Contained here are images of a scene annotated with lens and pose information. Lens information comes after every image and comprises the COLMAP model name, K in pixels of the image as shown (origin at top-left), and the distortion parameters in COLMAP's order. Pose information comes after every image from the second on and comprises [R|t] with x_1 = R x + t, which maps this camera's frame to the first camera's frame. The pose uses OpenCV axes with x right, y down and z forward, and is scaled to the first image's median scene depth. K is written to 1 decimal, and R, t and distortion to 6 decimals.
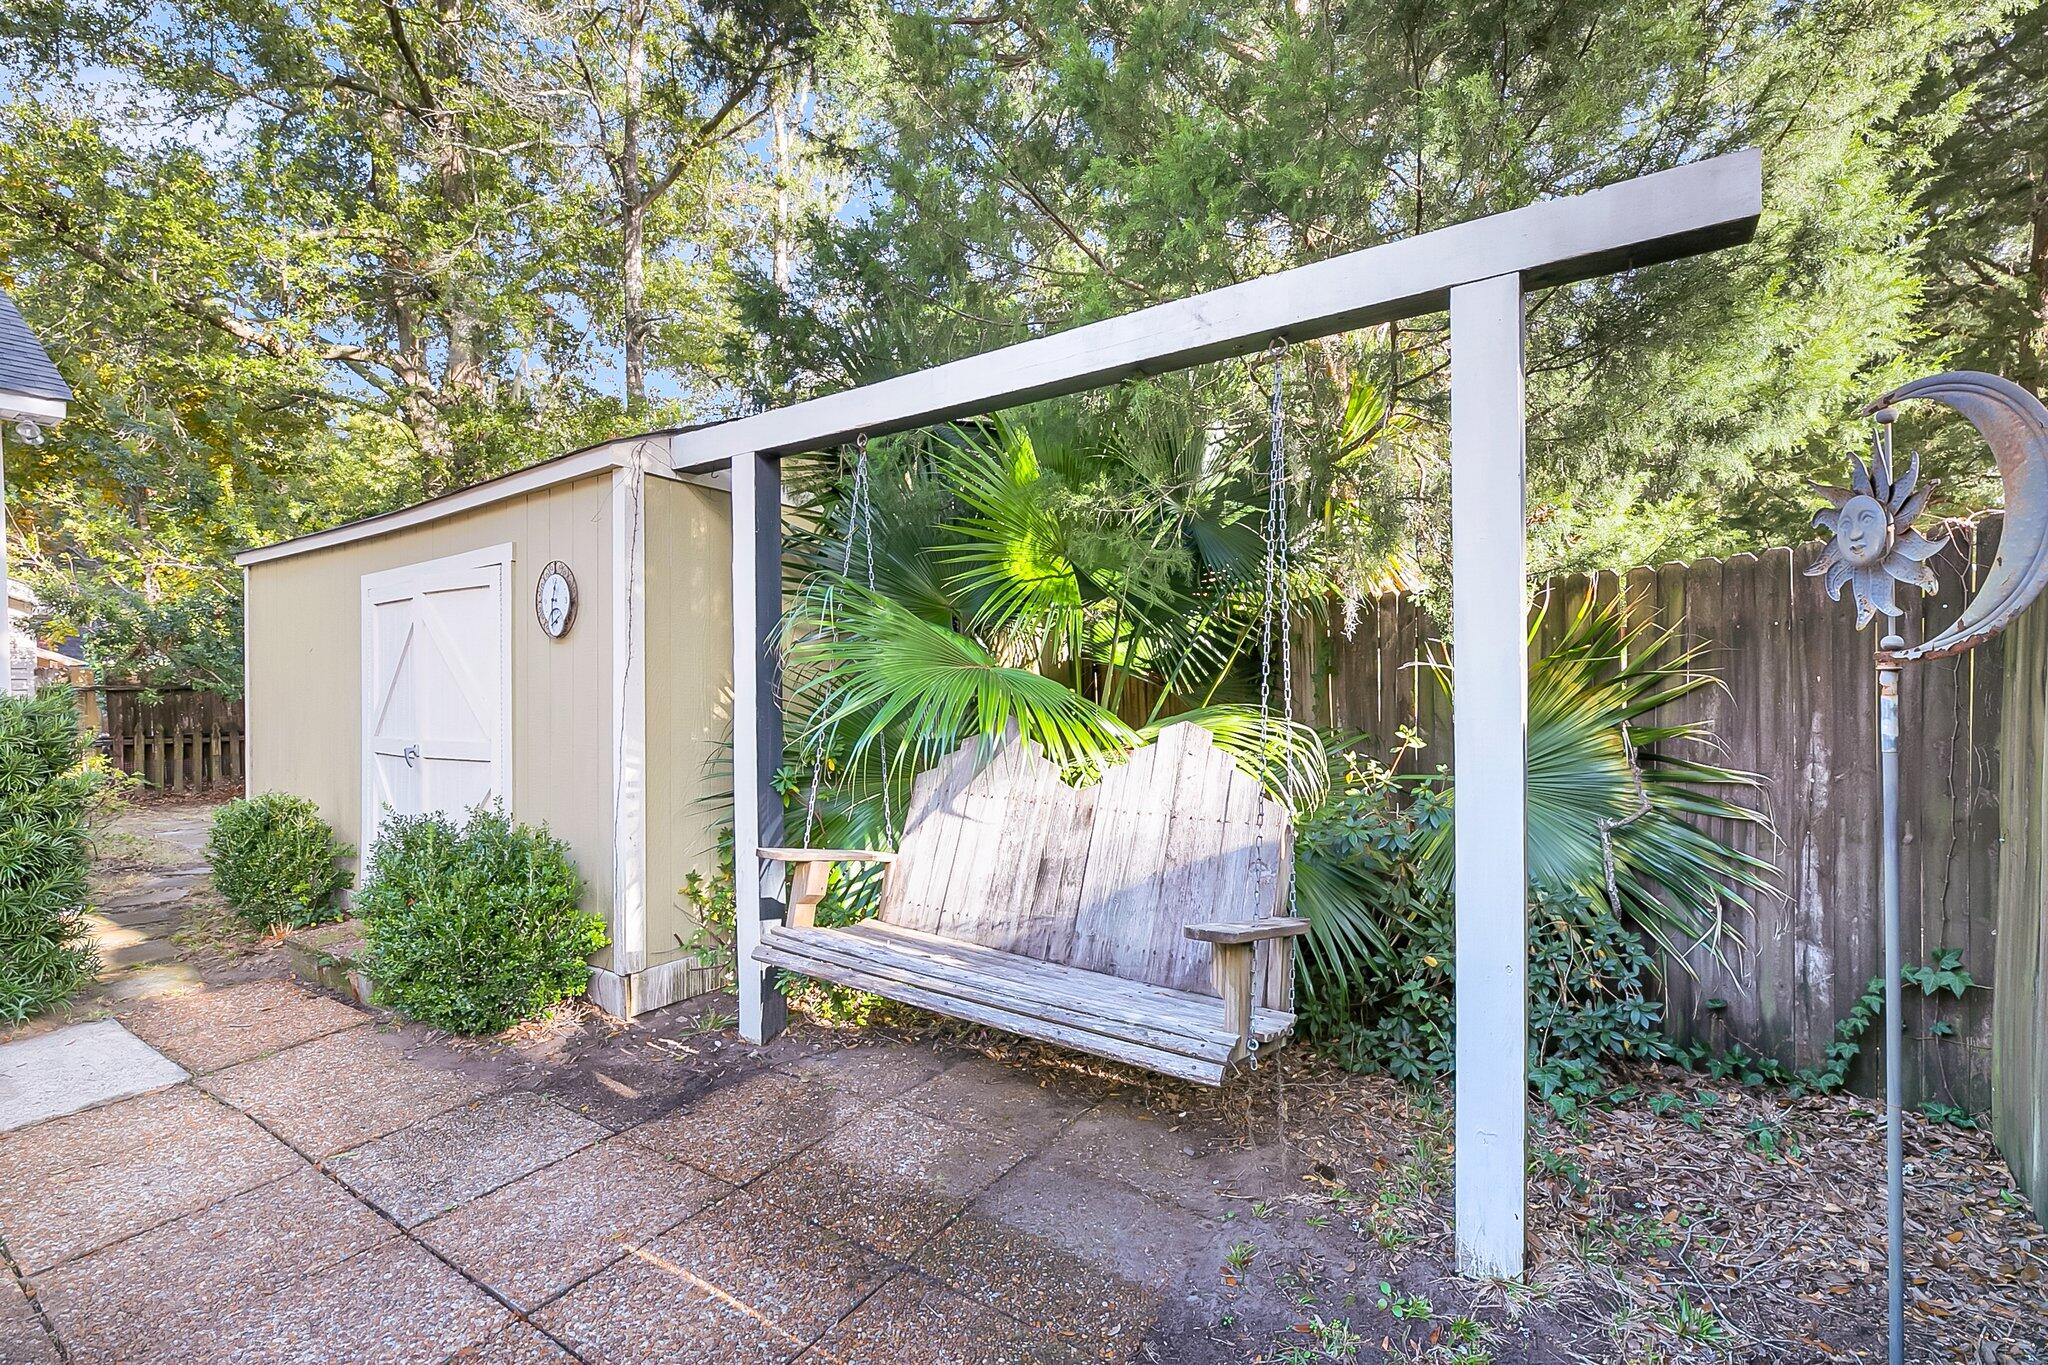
lens RADIAL K [[858.0, 0, 1025.5], [0, 858.0, 680.8], [0, 0, 1]] dist [-0.000773, -0.000156]
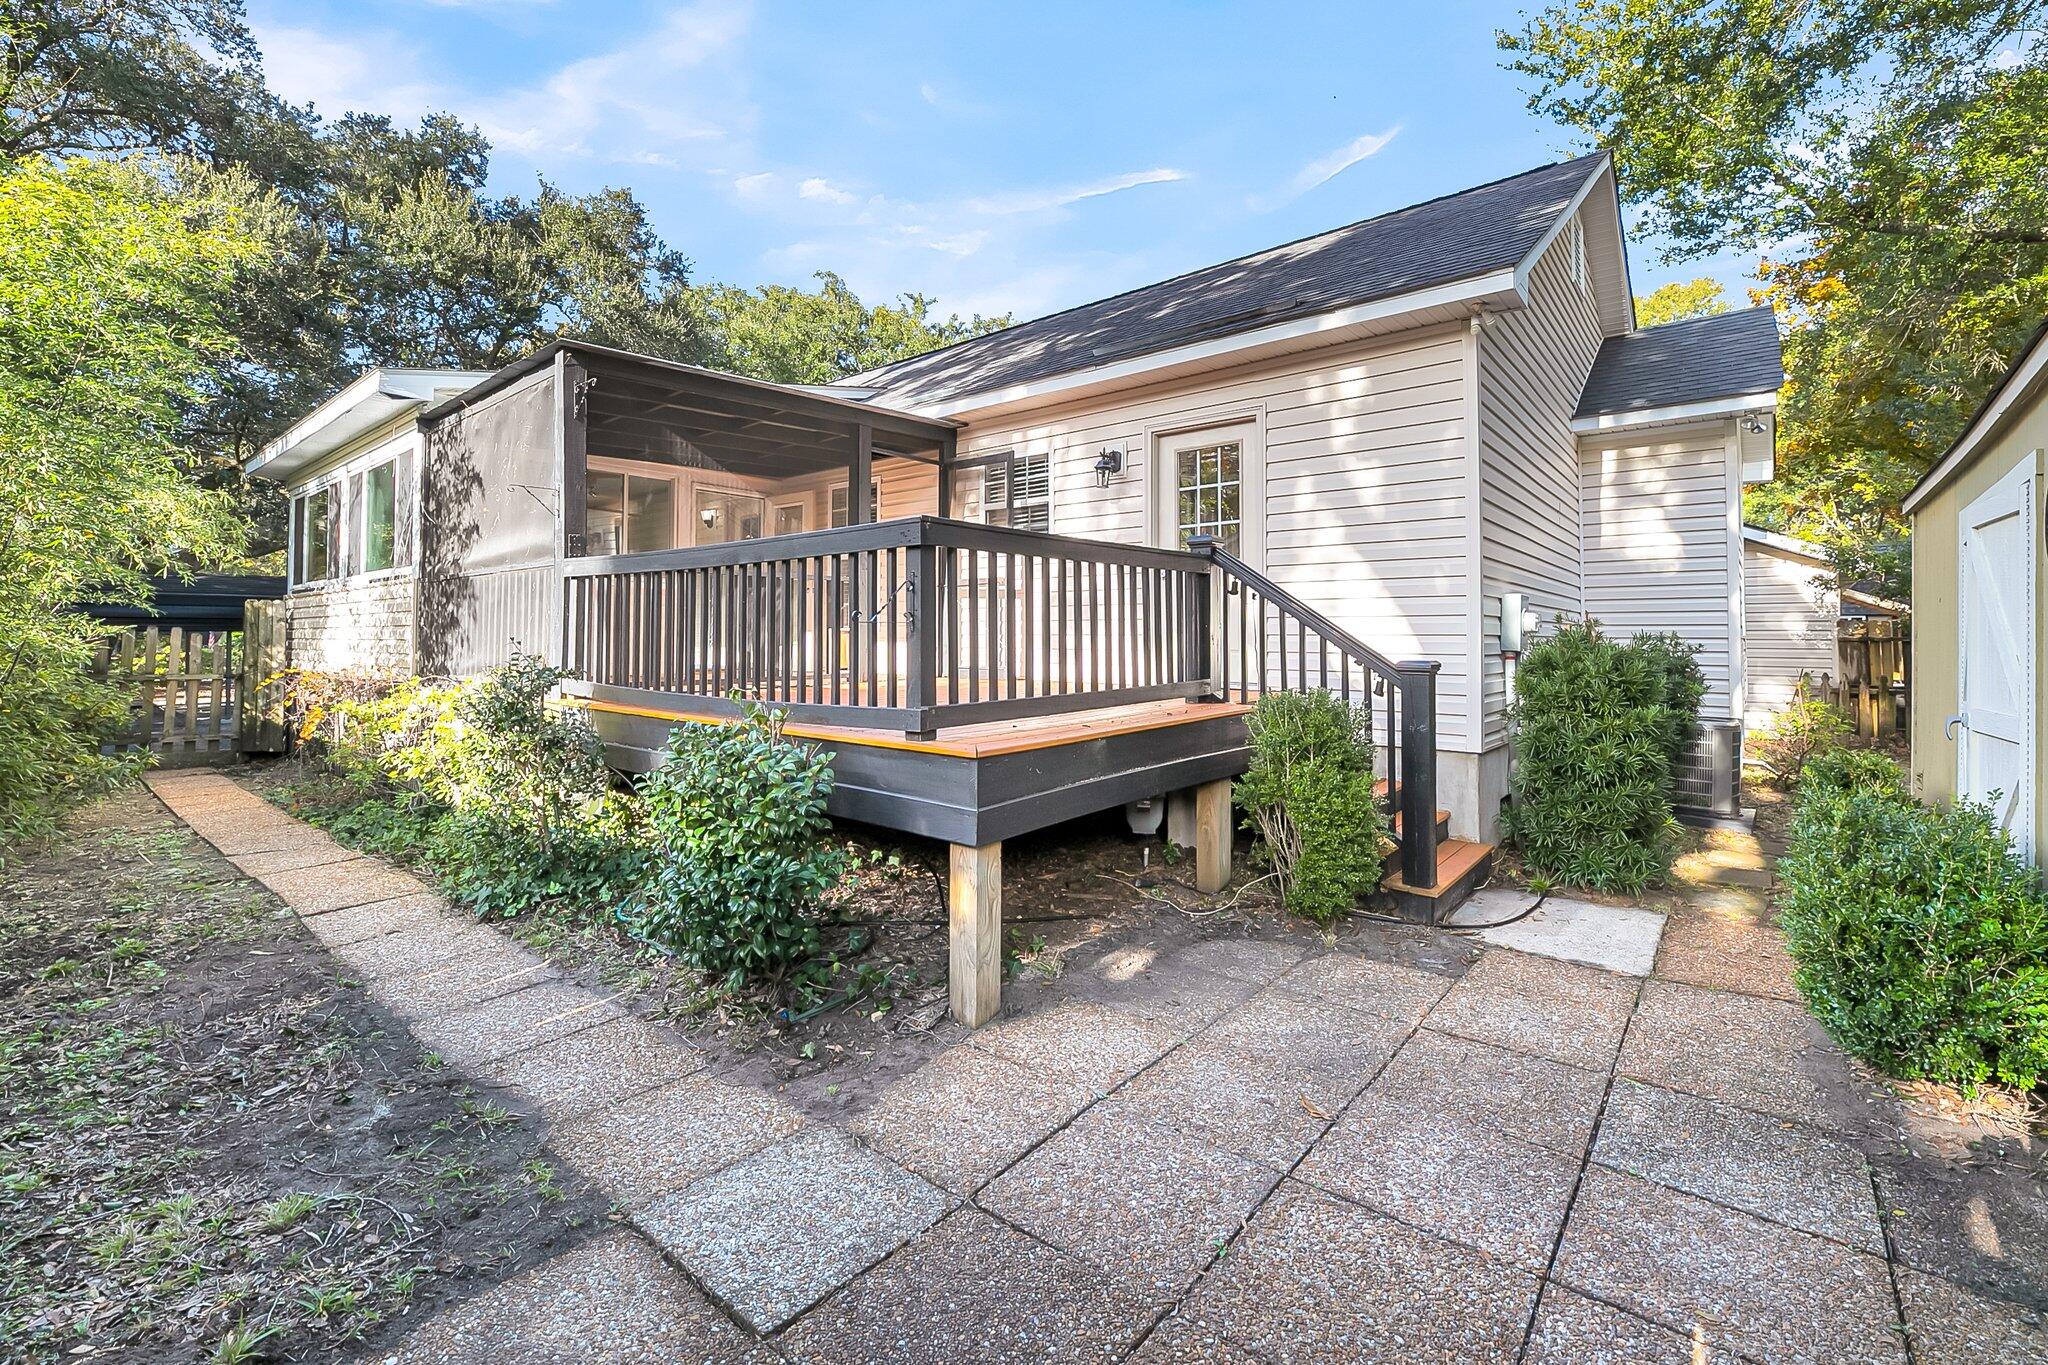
lens RADIAL K [[858.0, 0, 1030.9], [0, 858.0, 608.8], [0, 0, 1]] dist [-0.000773, -0.000156]
pose [[-0.091047, -0.025111, -0.995530, 0.286235], [-0.002666, 0.999685, -0.024972, 0.000133], [0.995843, 0.000381, -0.091085, 0.307913]]
